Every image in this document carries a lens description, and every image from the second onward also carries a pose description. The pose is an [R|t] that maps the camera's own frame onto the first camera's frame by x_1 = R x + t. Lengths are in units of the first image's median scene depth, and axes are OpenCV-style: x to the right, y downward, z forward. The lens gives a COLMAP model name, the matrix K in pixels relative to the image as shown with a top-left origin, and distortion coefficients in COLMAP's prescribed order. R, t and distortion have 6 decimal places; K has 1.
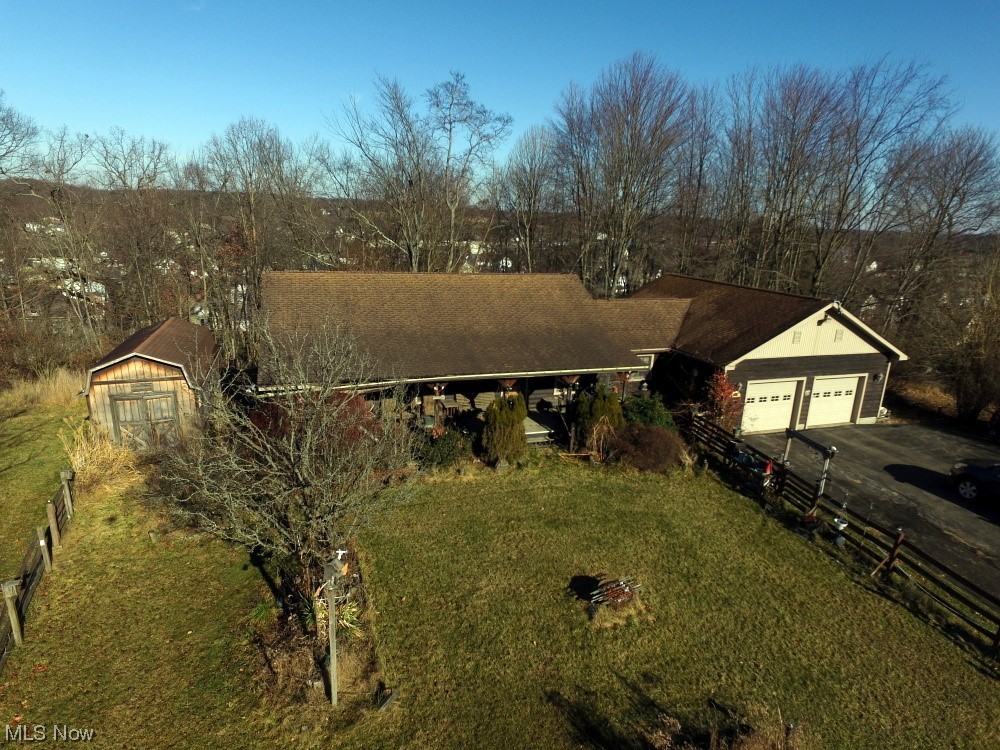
lens RADIAL K [[579.7, 0, 496.0], [0, 579.7, 377.0], [0, 0, 1]] dist [-0.002092, 0.002211]
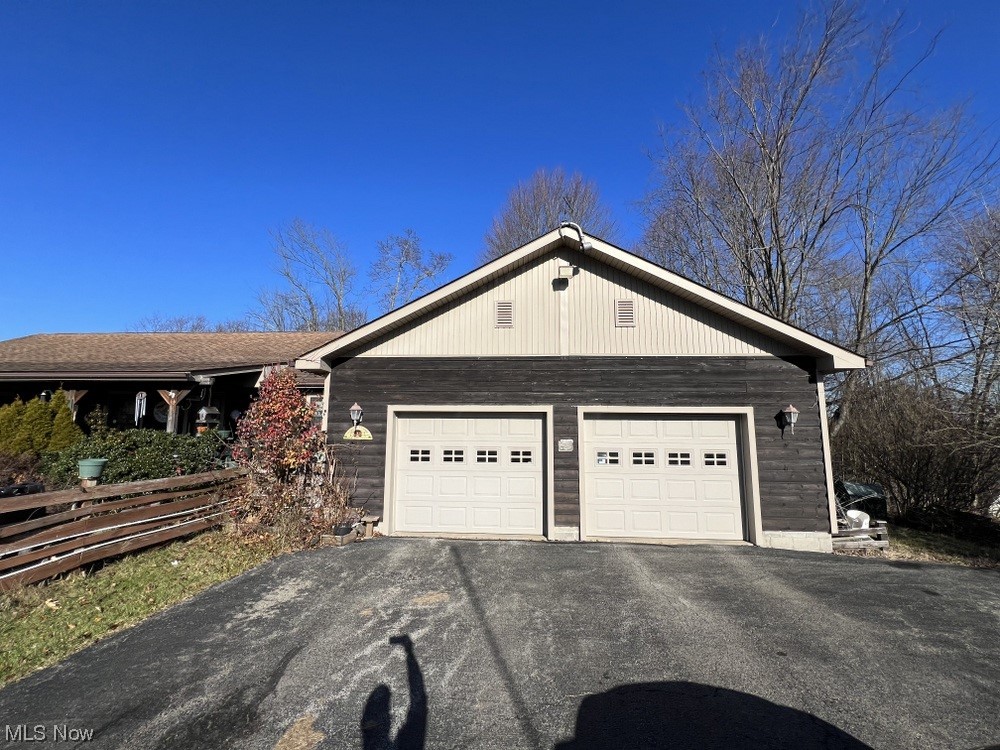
lens RADIAL K [[400.5, 0, 500.0], [0, 400.5, 375.0], [0, 0, 1]] dist [-0.002689, -0.000029]
pose [[0.921122, -0.081537, -0.380639, 0.661623], [-0.073797, 0.923509, -0.376410, 0.102134], [0.382215, 0.374809, 0.844648, 0.775047]]
